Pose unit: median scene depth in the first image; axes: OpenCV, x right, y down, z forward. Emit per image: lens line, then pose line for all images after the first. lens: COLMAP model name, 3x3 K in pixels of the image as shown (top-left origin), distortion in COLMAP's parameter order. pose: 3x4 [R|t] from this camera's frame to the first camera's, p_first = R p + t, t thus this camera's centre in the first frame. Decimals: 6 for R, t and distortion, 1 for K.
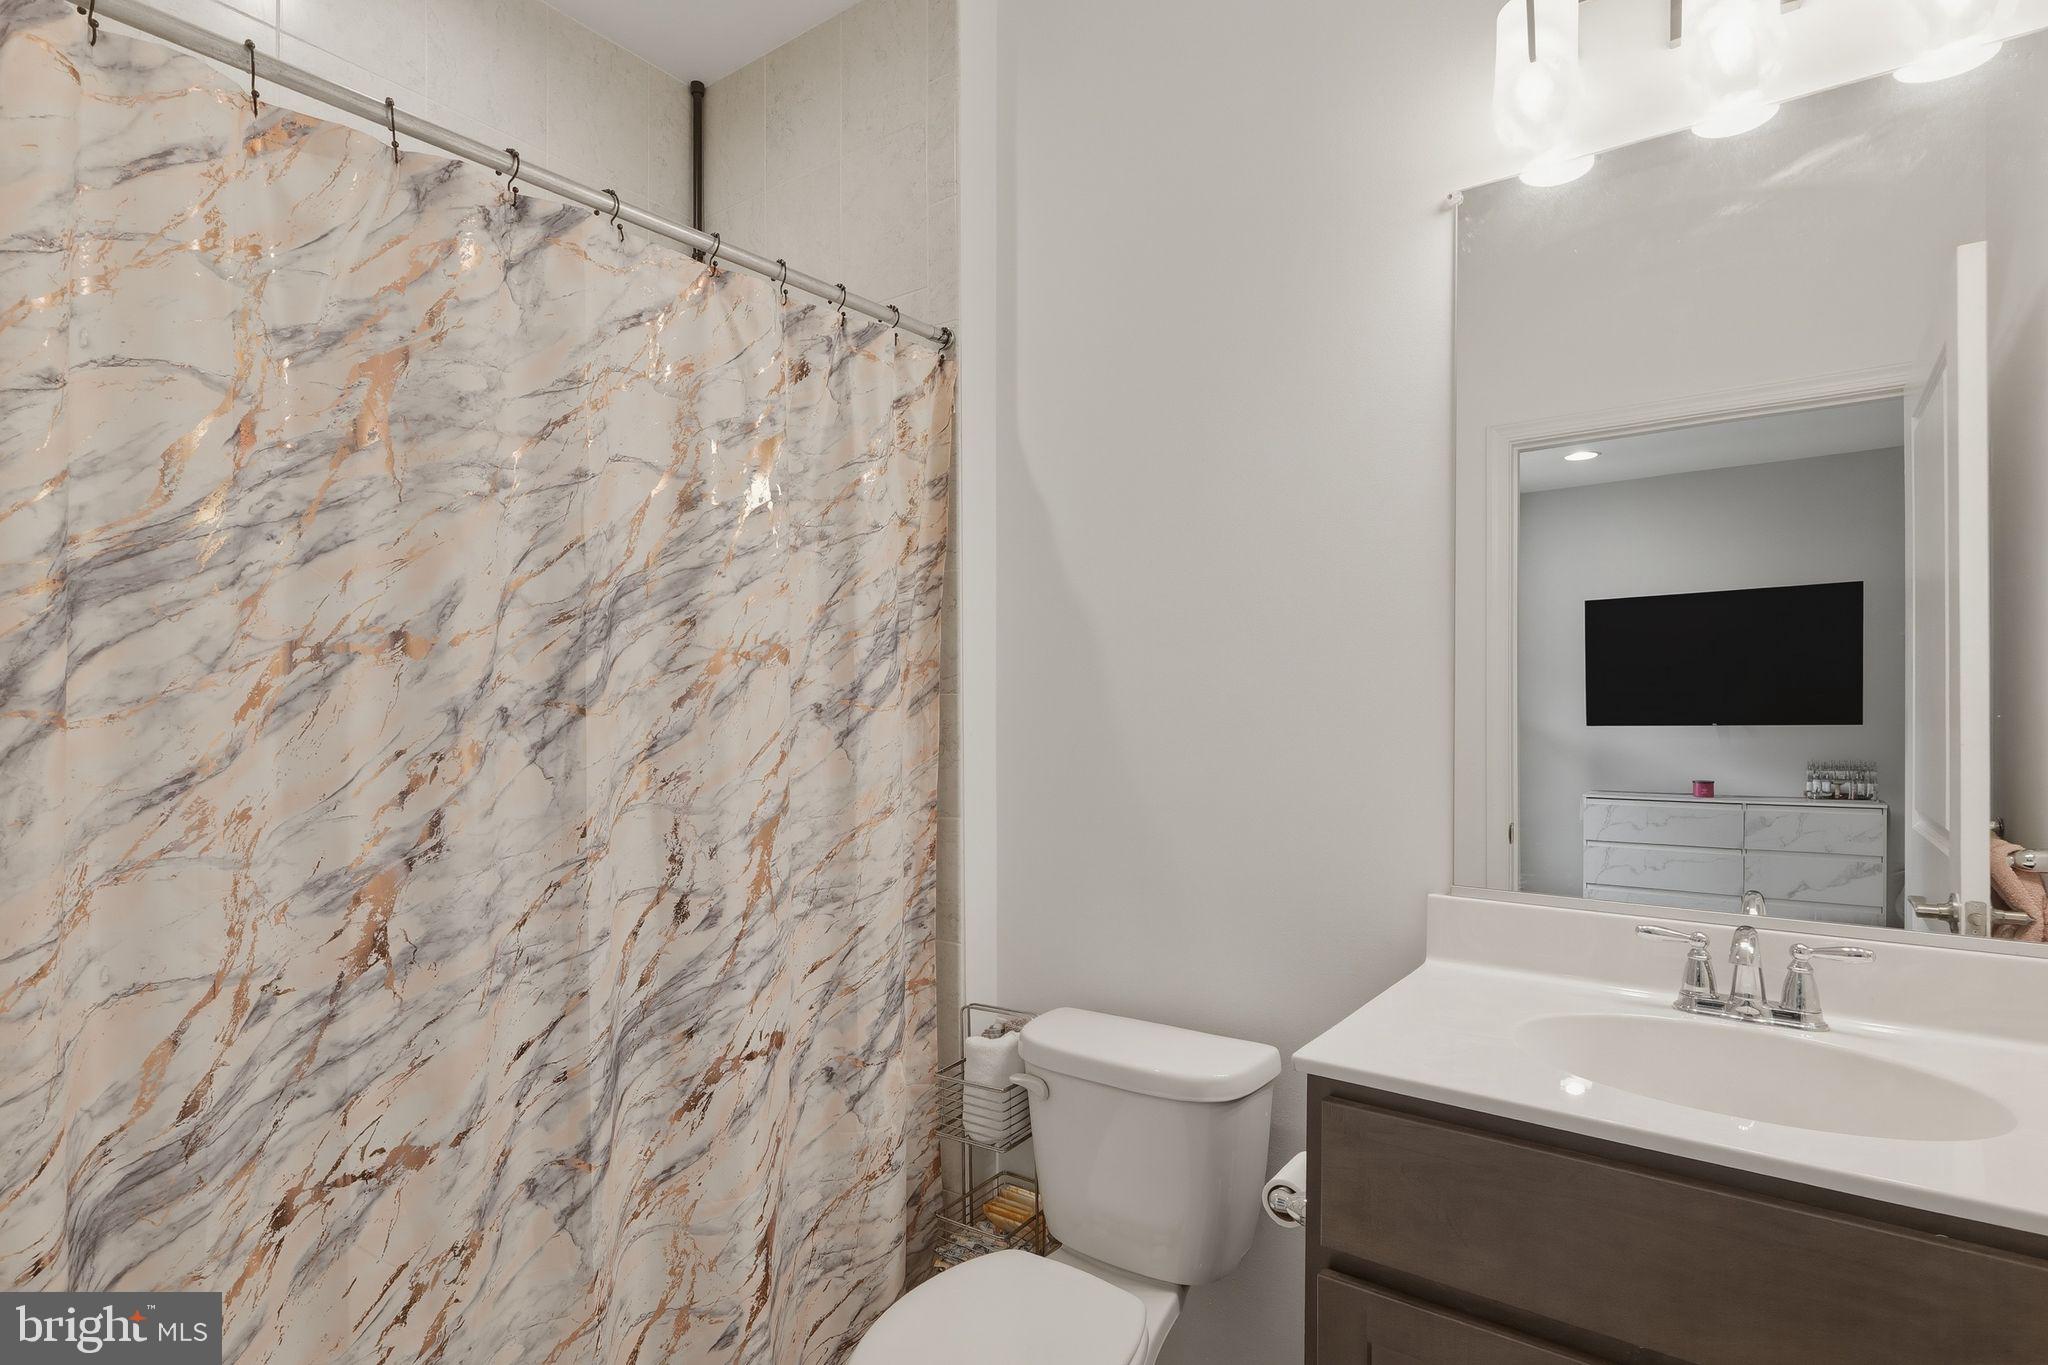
lens RADIAL K [[1028.7, 0, 1022.9], [0, 1028.7, 695.7], [0, 0, 1]] dist [-0.000588, -0.000008]
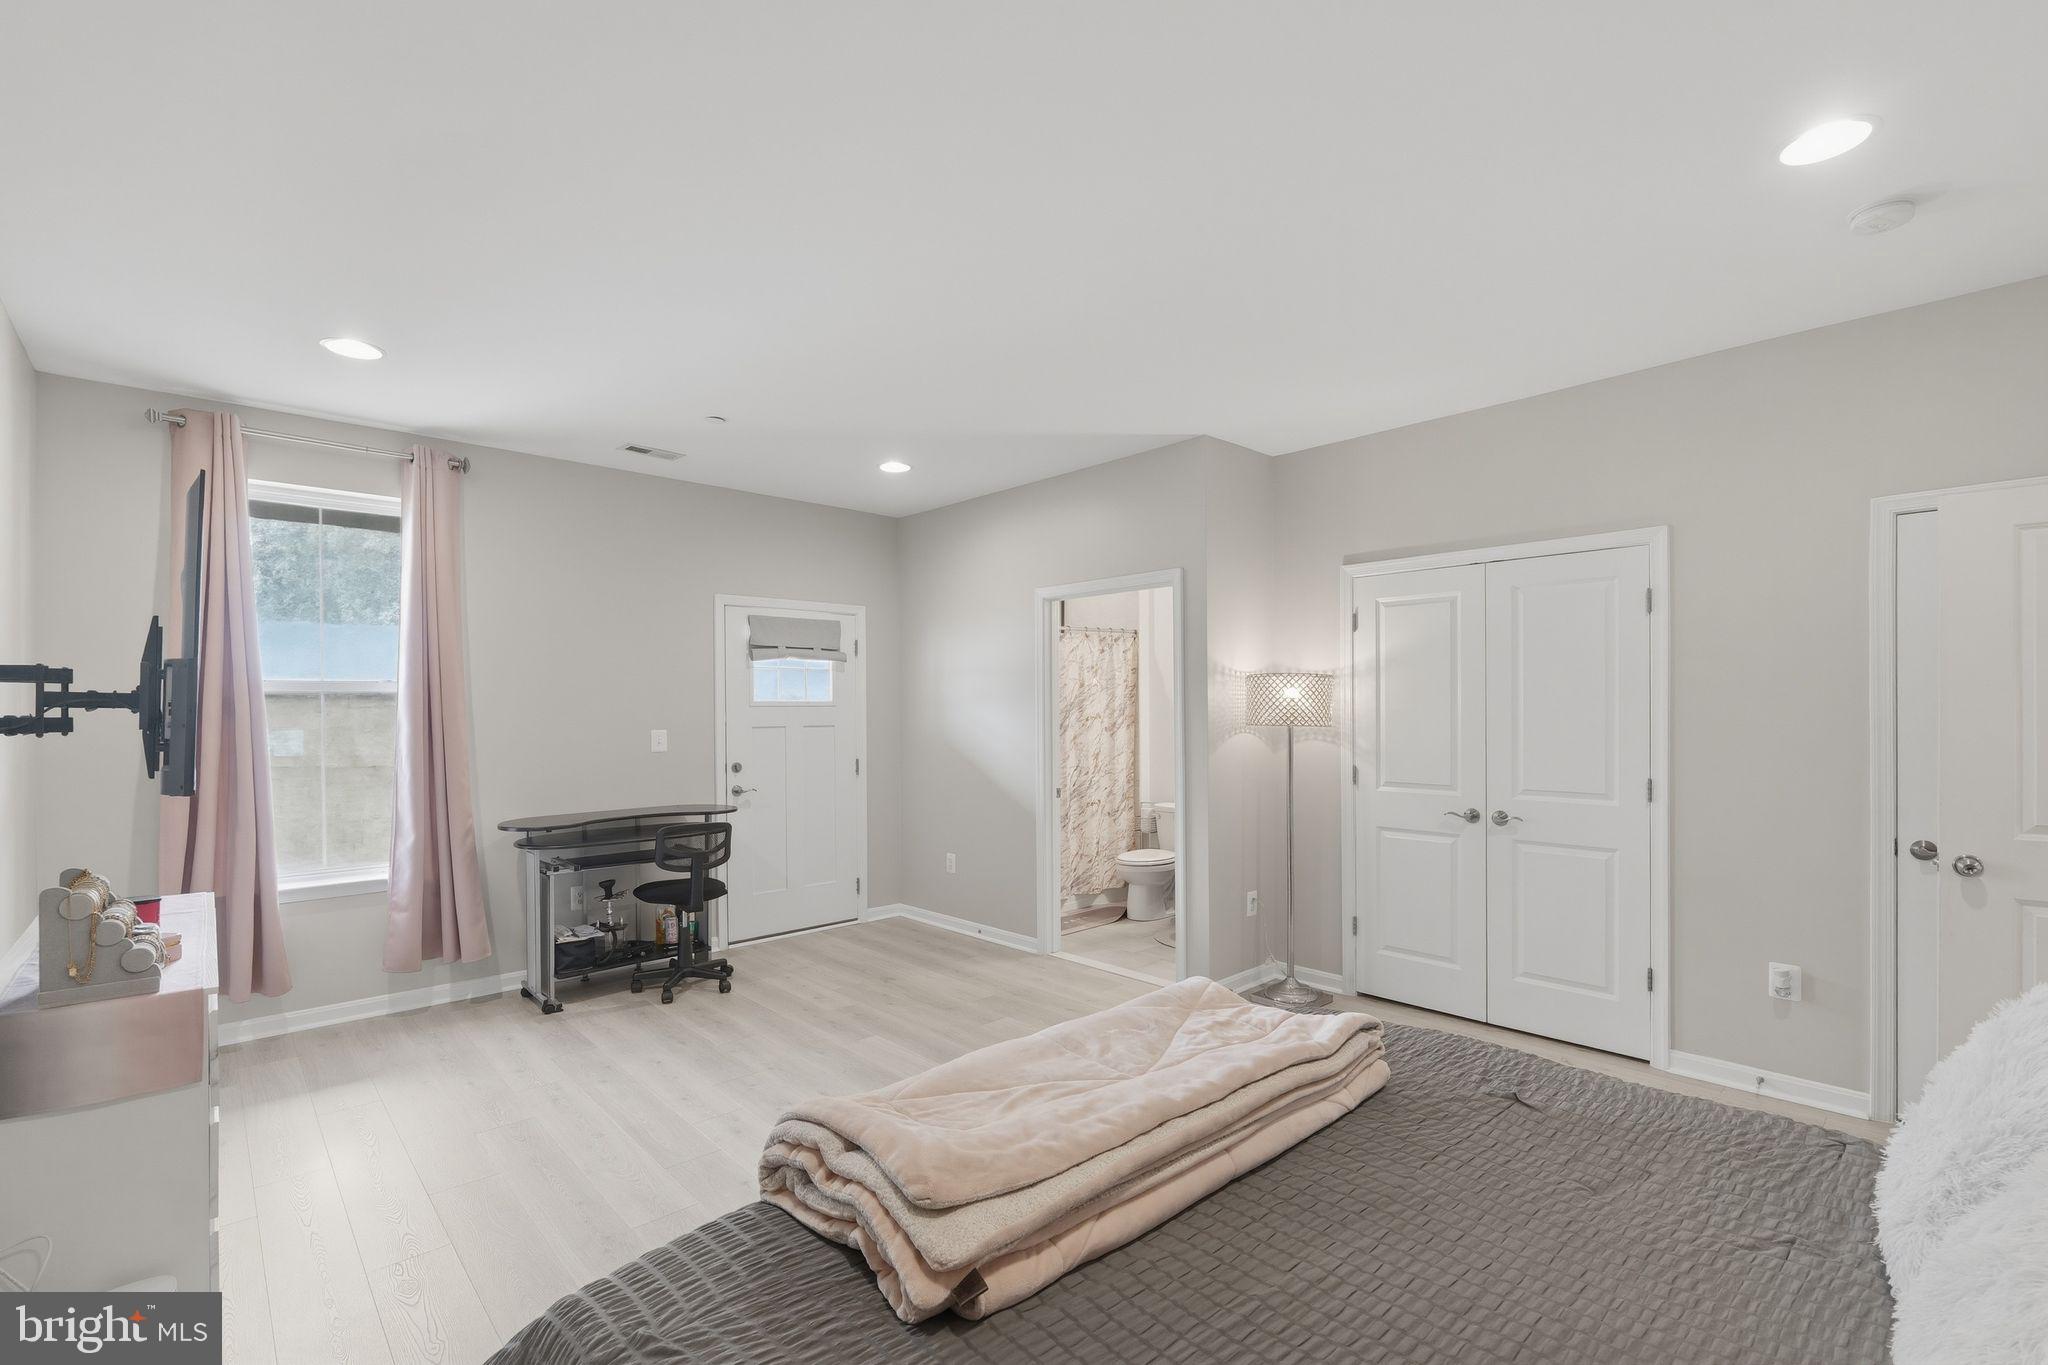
lens RADIAL K [[908.4, 0, 999.1], [0, 908.4, 712.3], [0, 0, 1]] dist [-0.000711, 0.000338]
pose [[0.976727, -0.002250, -0.214474, 0.175652], [0.006172, 0.999826, 0.017622, -0.122478], [0.214397, -0.018536, 0.976571, -2.768710]]
